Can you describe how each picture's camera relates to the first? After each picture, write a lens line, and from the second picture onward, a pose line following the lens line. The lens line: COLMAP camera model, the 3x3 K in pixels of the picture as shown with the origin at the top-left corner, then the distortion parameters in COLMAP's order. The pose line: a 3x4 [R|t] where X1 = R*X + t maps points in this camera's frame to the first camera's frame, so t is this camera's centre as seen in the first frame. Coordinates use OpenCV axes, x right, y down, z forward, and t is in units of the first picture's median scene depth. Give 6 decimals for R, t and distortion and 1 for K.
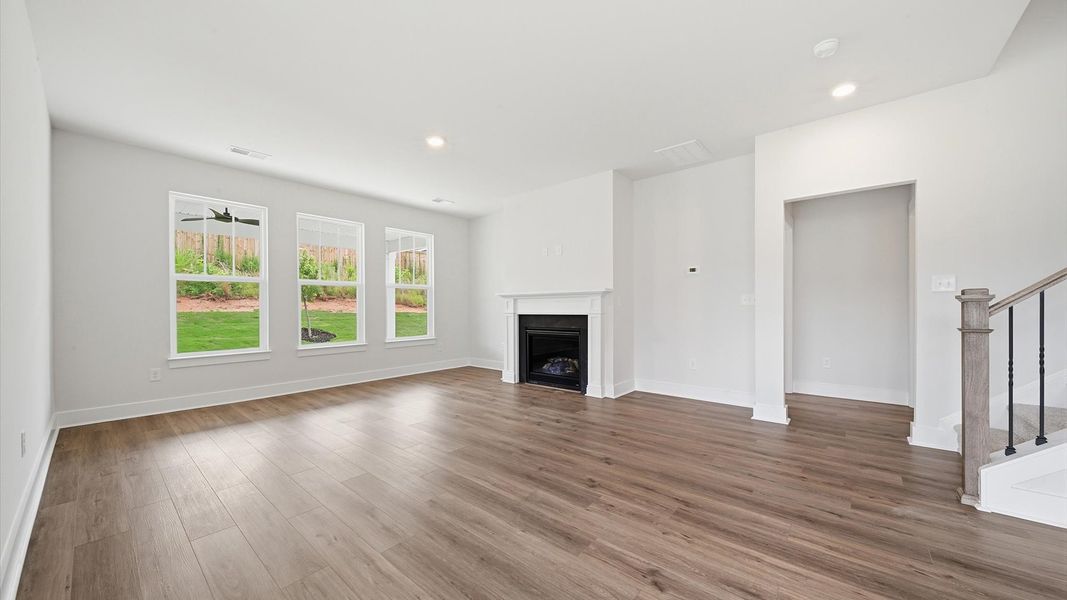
lens RADIAL K [[377.6, 0, 536.2], [0, 377.6, 308.8], [0, 0, 1]] dist [-0.002165, -0.000494]
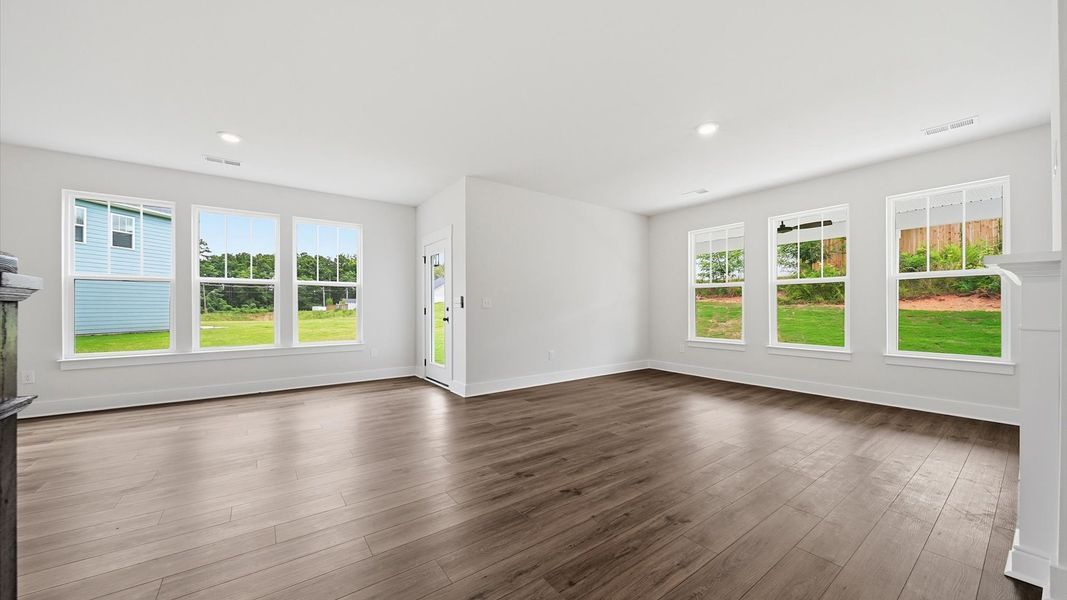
lens RADIAL K [[377.6, 0, 536.2], [0, 377.6, 308.8], [0, 0, 1]] dist [-0.002165, -0.000494]
pose [[-0.232256, 0.010742, -0.972595, 0.607720], [-0.003947, 0.999920, 0.011986, -0.009303], [0.972647, 0.006623, -0.232195, 0.664496]]
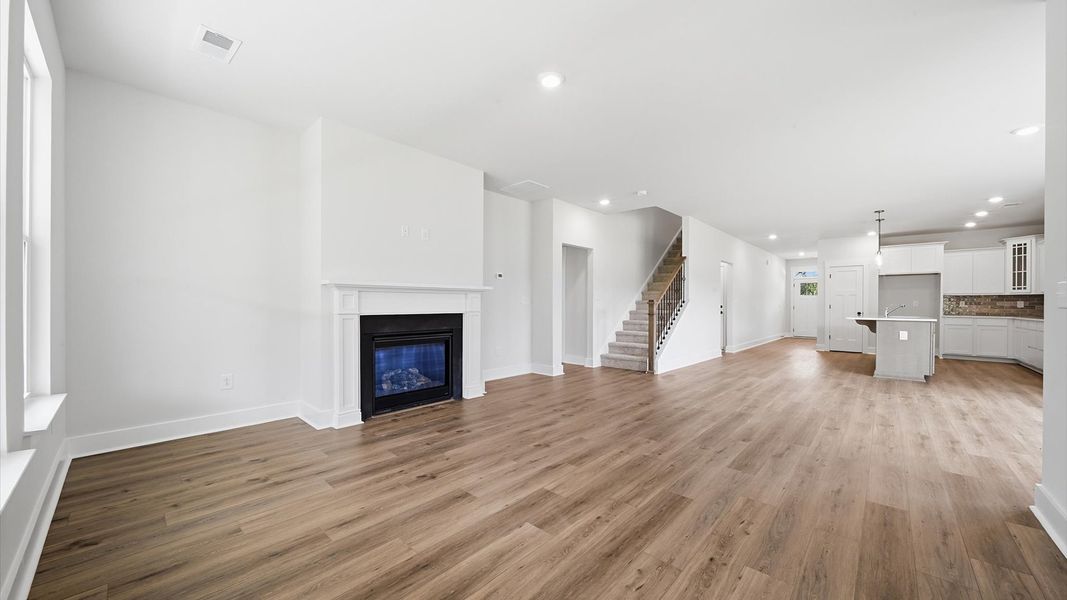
lens RADIAL K [[378.9, 0, 535.4], [0, 378.9, 304.3], [0, 0, 1]] dist [-0.008046, -0.000110]
pose [[0.047459, 0.006527, 0.998852, -0.831687], [0.002050, 0.999976, -0.006631, 0.000358], [-0.998871, 0.002363, 0.047445, 0.818096]]
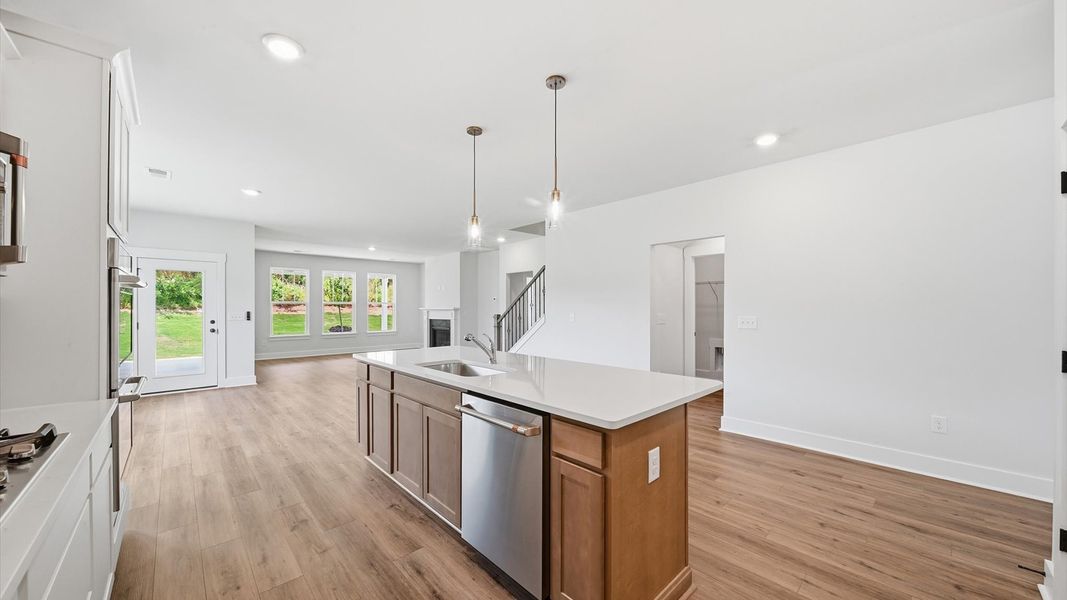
lens RADIAL K [[378.9, 0, 535.4], [0, 378.9, 304.3], [0, 0, 1]] dist [-0.008046, -0.000110]
pose [[0.994257, 0.002622, -0.106989, 1.054658], [-0.004361, 0.999862, -0.016022, -0.046984], [0.106933, 0.016397, 0.994131, -1.326301]]
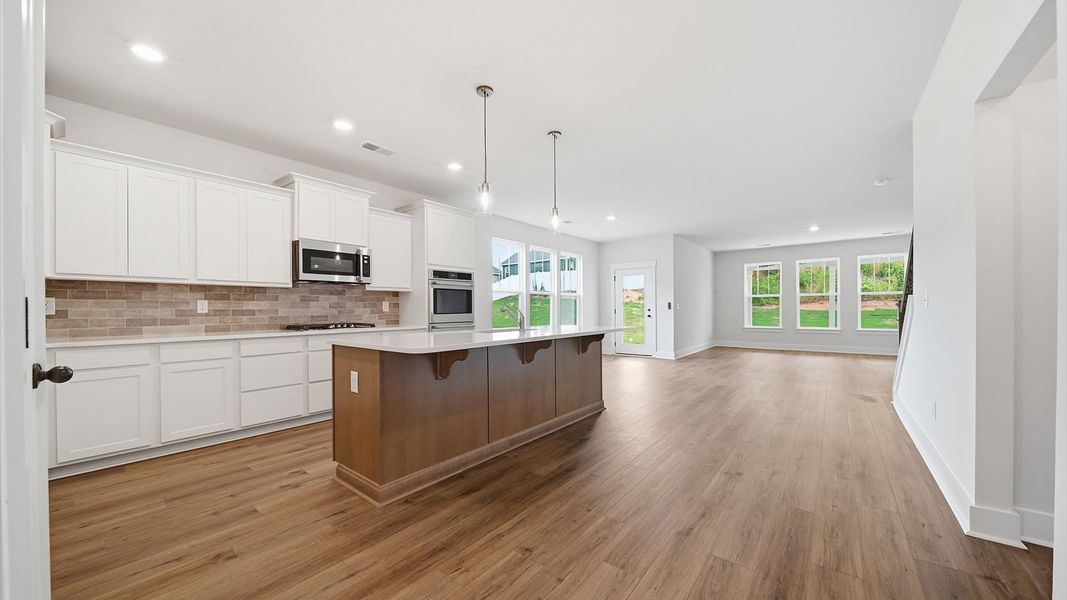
lens RADIAL K [[377.6, 0, 536.2], [0, 377.6, 308.8], [0, 0, 1]] dist [-0.002165, -0.000494]
pose [[0.029710, 0.004079, -0.999550, 1.734630], [-0.003510, 0.999986, 0.003977, -0.005936], [0.999552, 0.003391, 0.029724, -0.653081]]
